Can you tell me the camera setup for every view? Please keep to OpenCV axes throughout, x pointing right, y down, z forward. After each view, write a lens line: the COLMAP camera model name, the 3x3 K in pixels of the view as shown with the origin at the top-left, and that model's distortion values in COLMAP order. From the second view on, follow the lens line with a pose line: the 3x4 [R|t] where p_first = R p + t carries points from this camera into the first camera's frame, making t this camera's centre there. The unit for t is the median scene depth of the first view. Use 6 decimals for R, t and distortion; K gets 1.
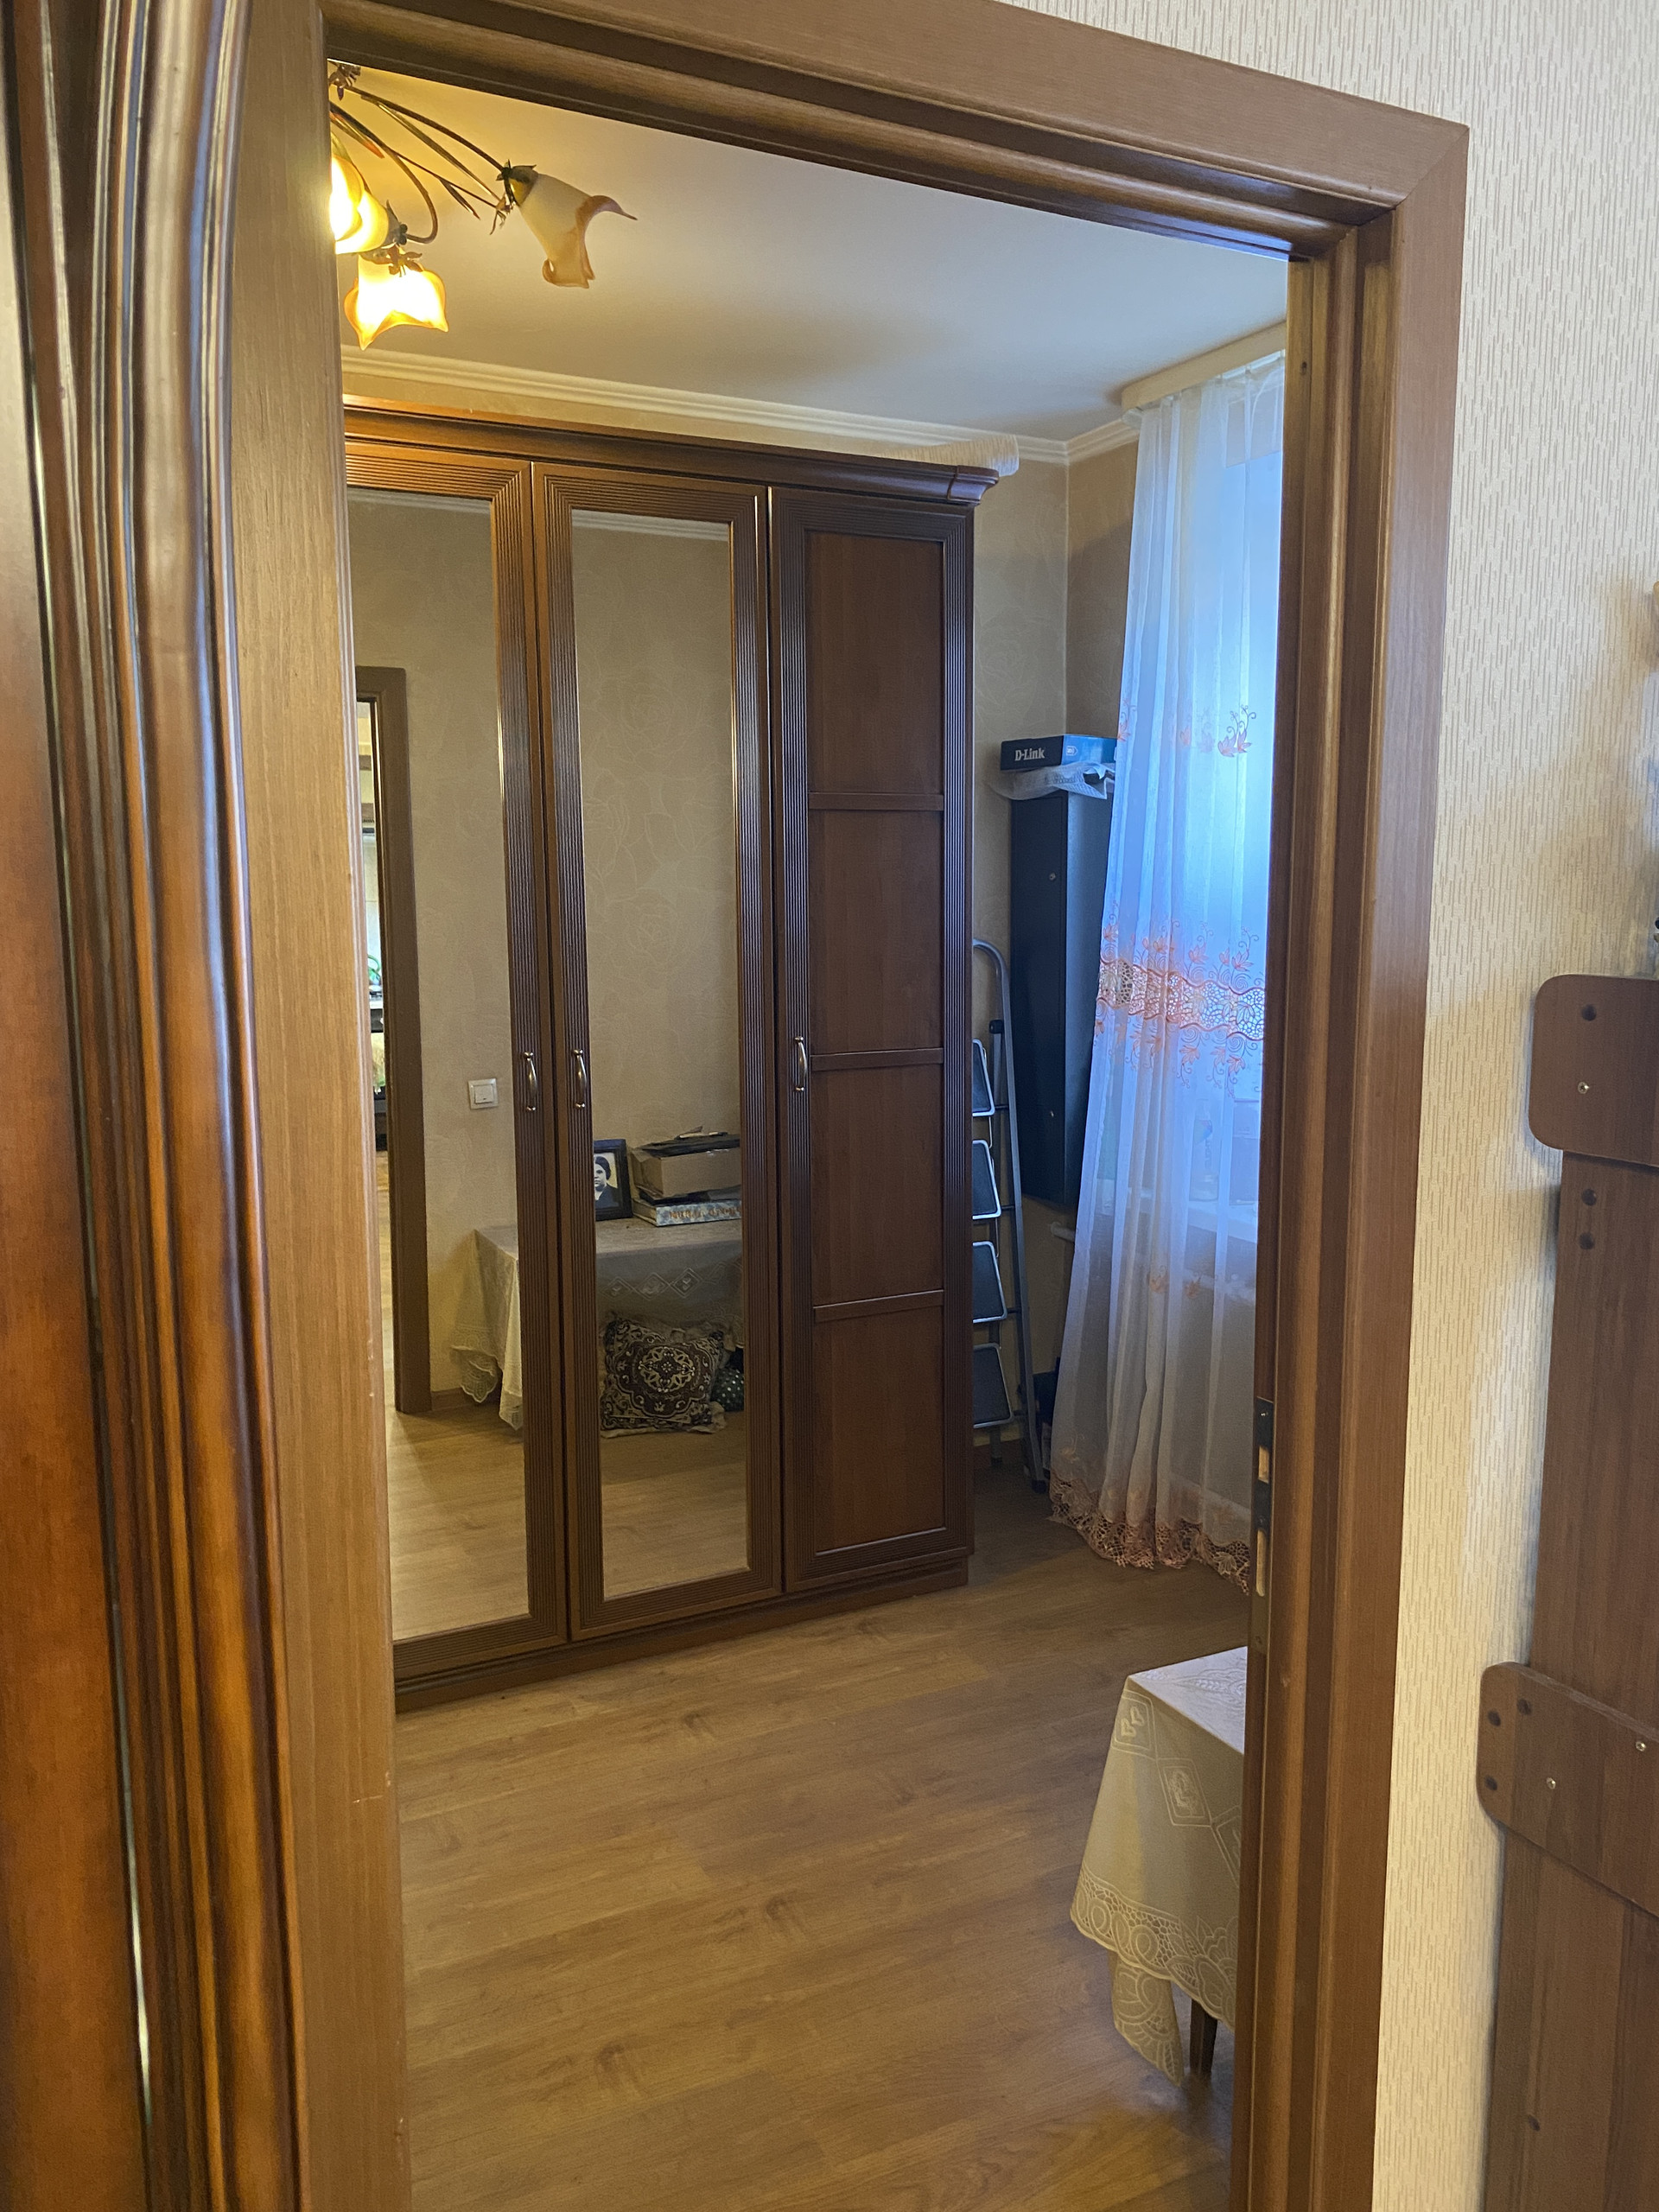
lens RADIAL K [[1718.6, 0, 829.5], [0, 1718.6, 1106.0], [0, 0, 1]] dist [0.002605, -0.171343]
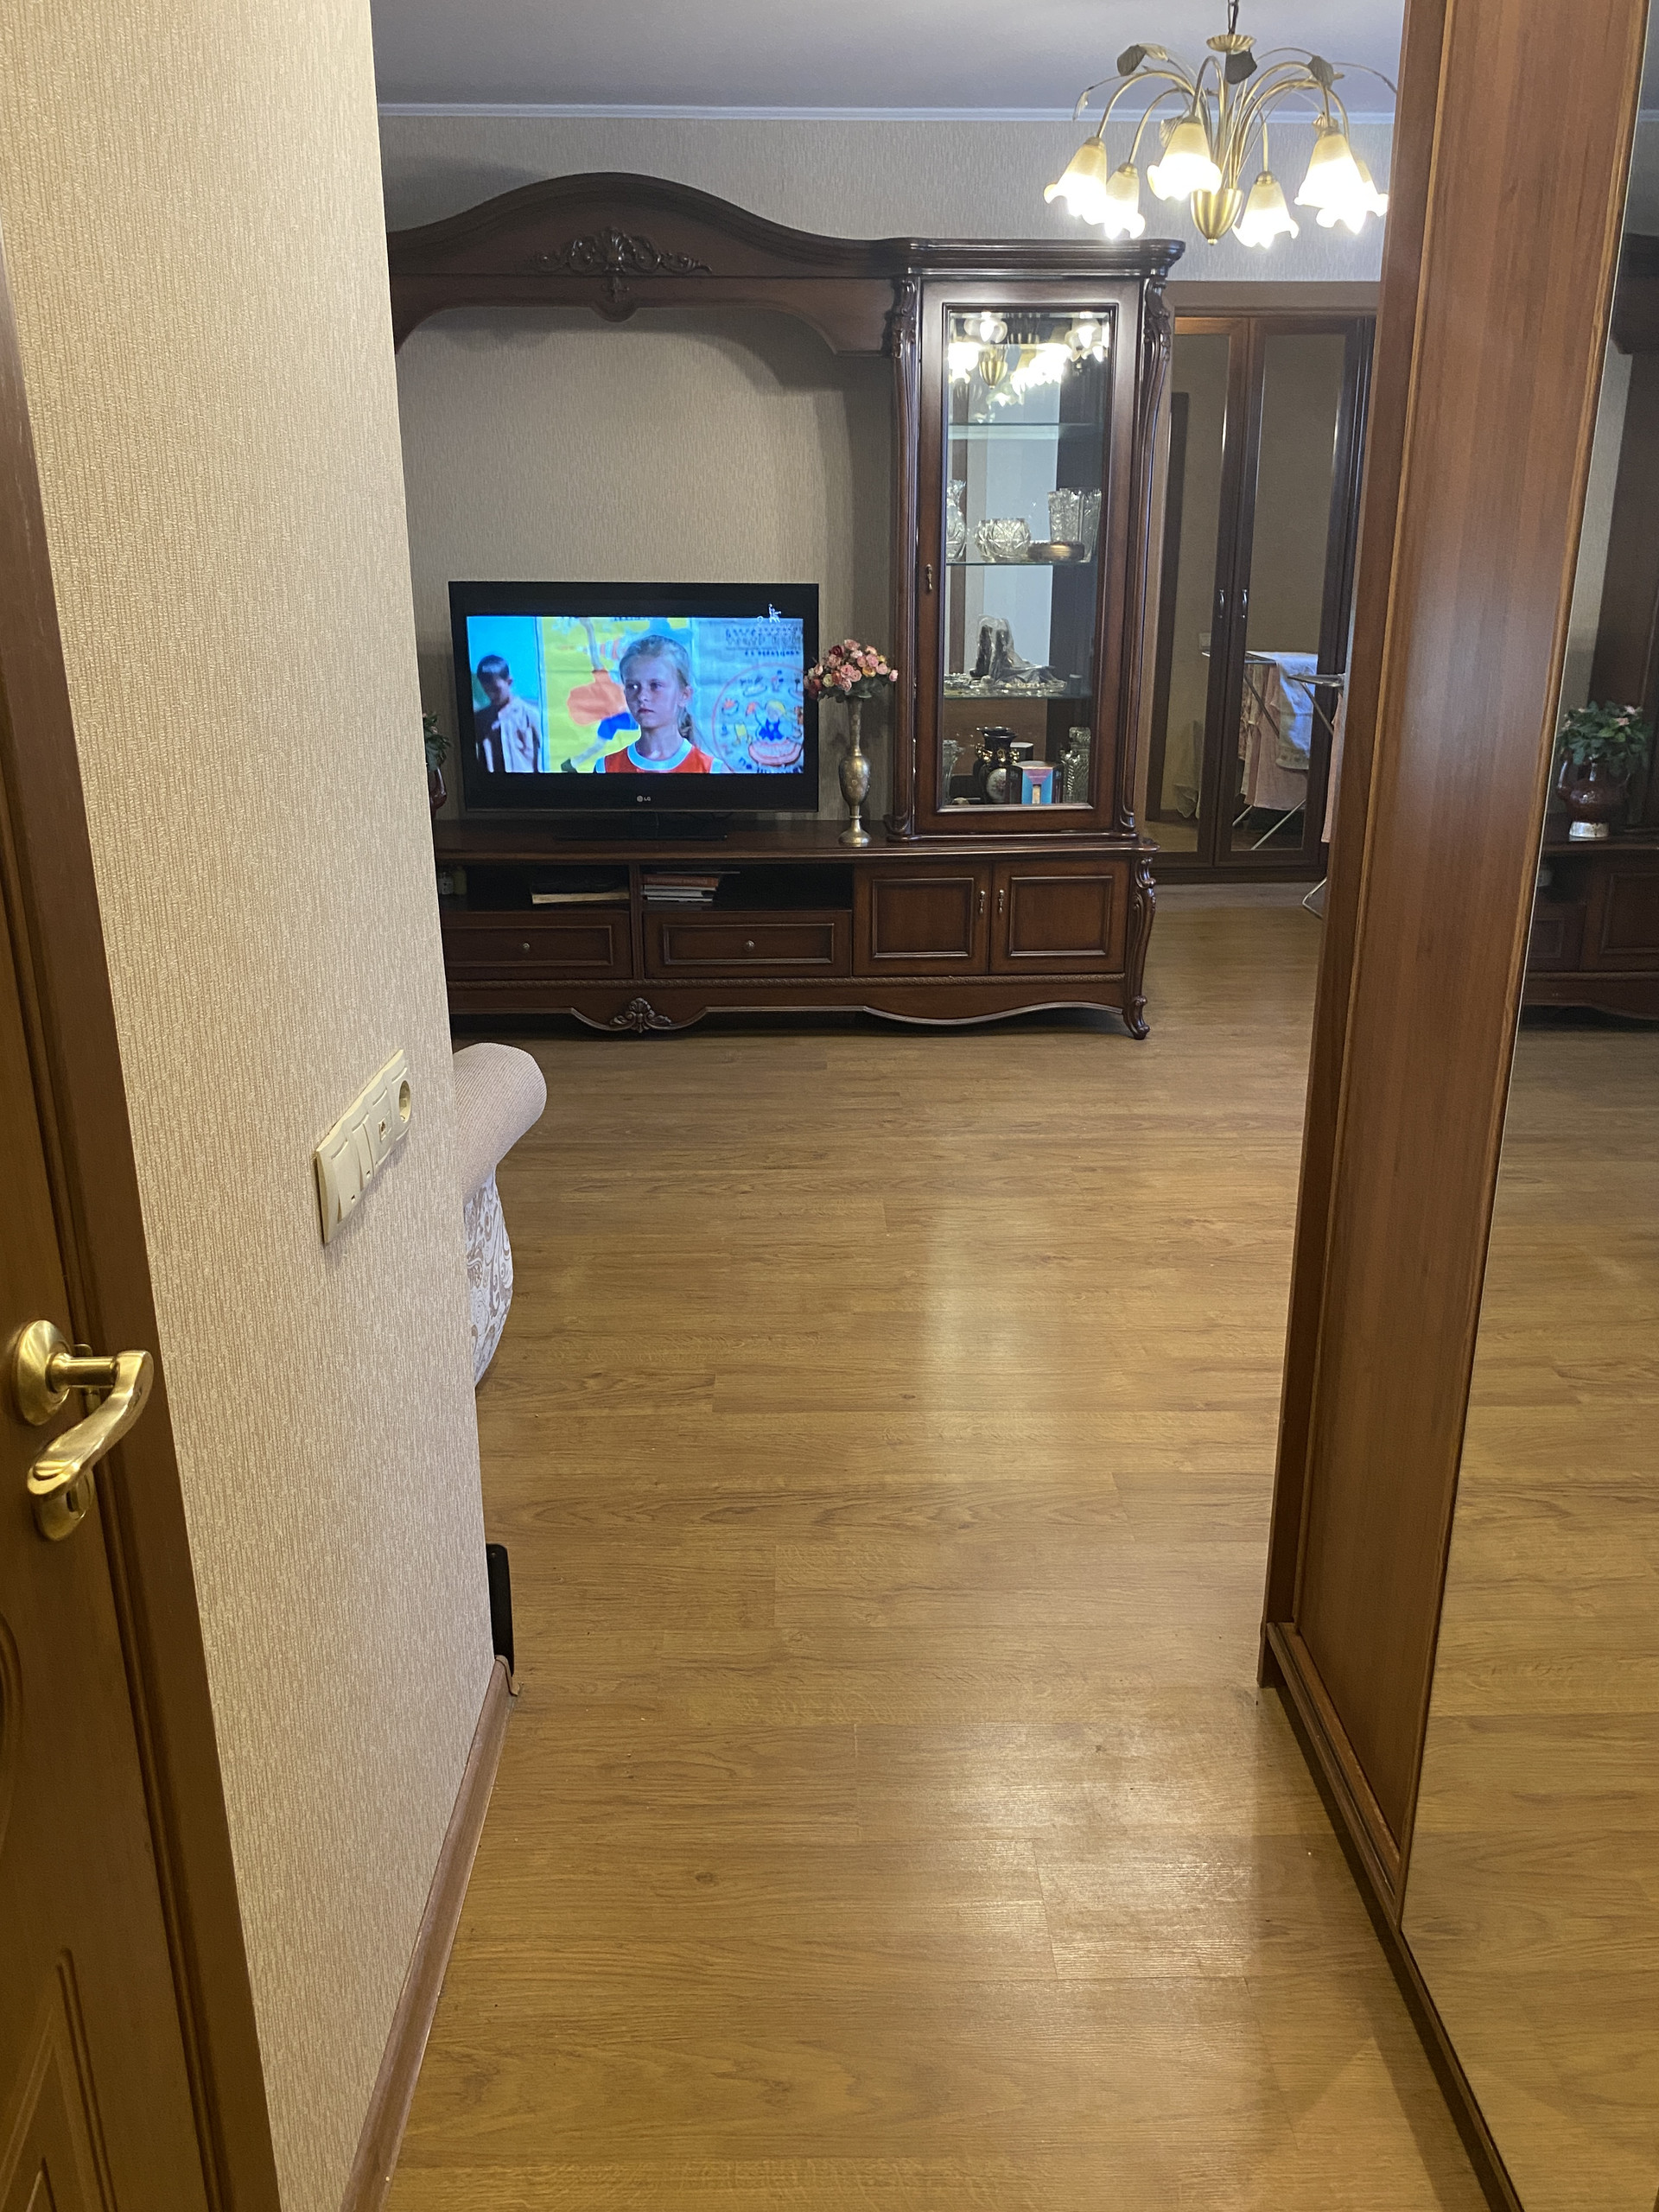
lens RADIAL K [[1697.5, 0, 819.8], [0, 1697.5, 1138.3], [0, 0, 1]] dist [0.035056, -0.064302]
pose [[0.907809, 0.140207, -0.395253, 0.225411], [-0.057699, 0.975253, 0.213429, 0.149304], [0.415396, -0.170947, 0.893433, -0.922070]]
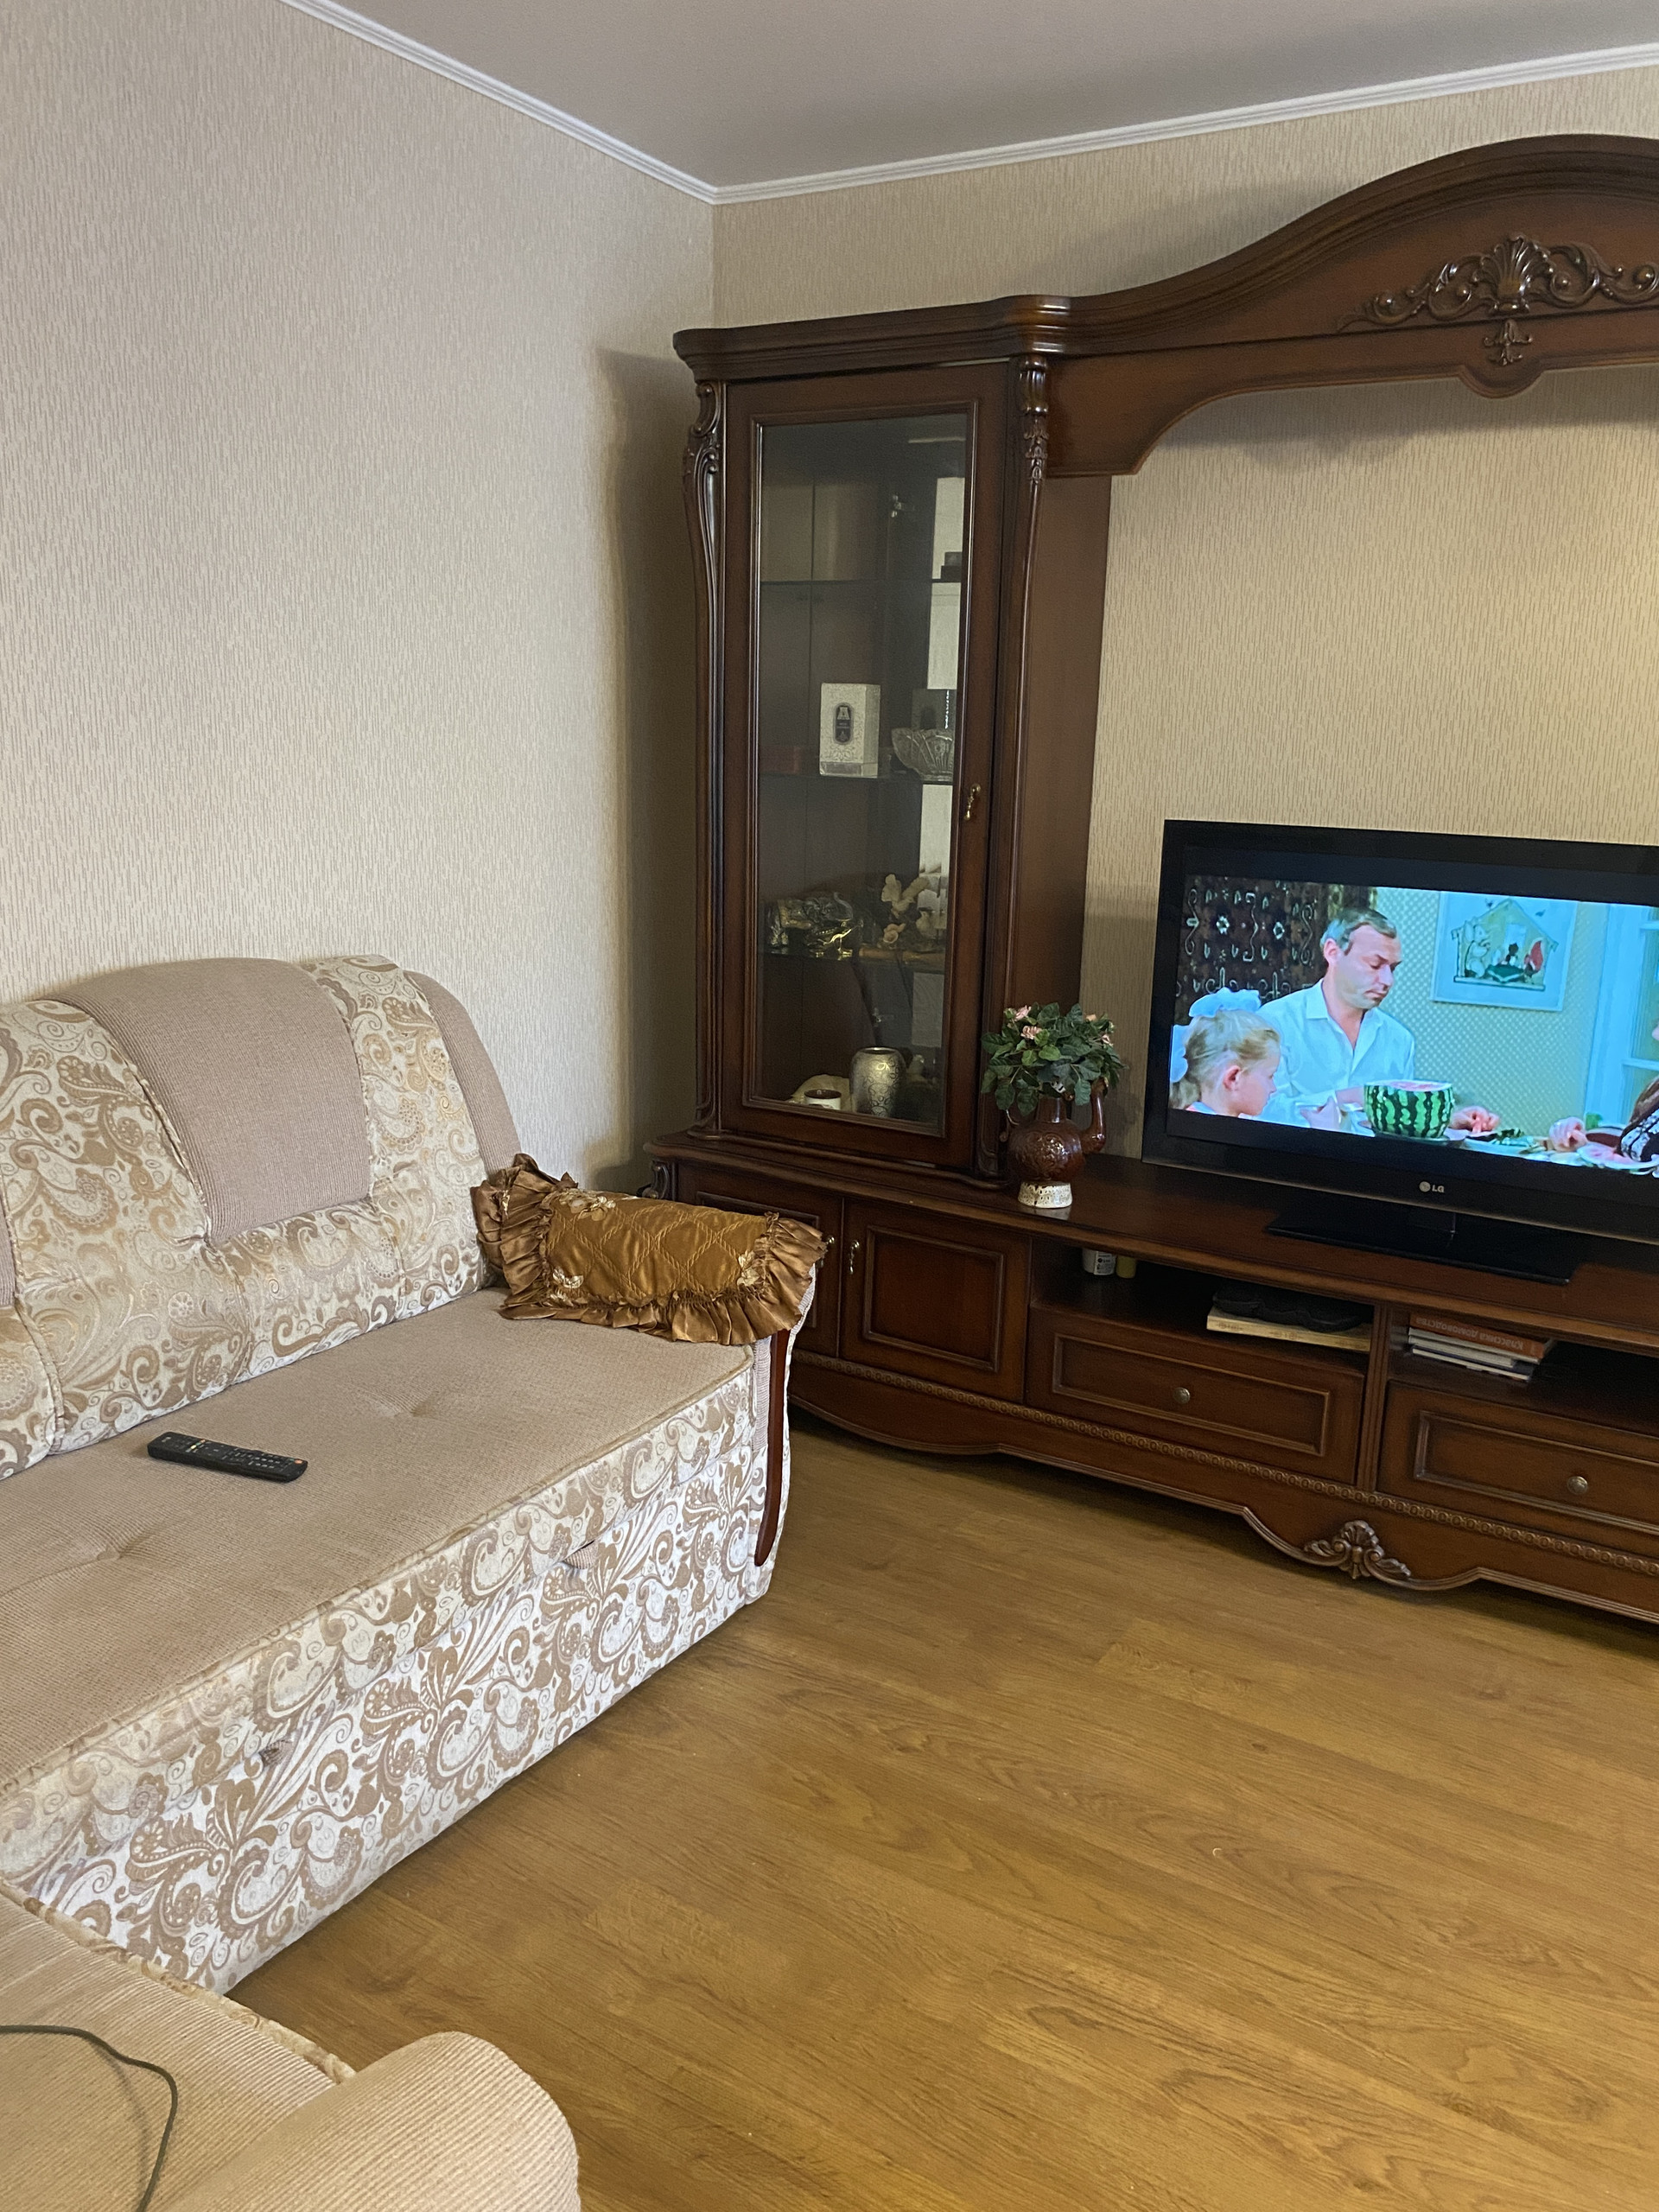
lens RADIAL K [[1665.2, 0, 834.5], [0, 1665.2, 1119.6], [0, 0, 1]] dist [-0.003002, -0.003531]
pose [[0.534629, 0.211992, -0.818065, 0.051260], [-0.144366, 0.976706, 0.158754, 0.086260], [0.832664, 0.033227, 0.552780, -0.501038]]
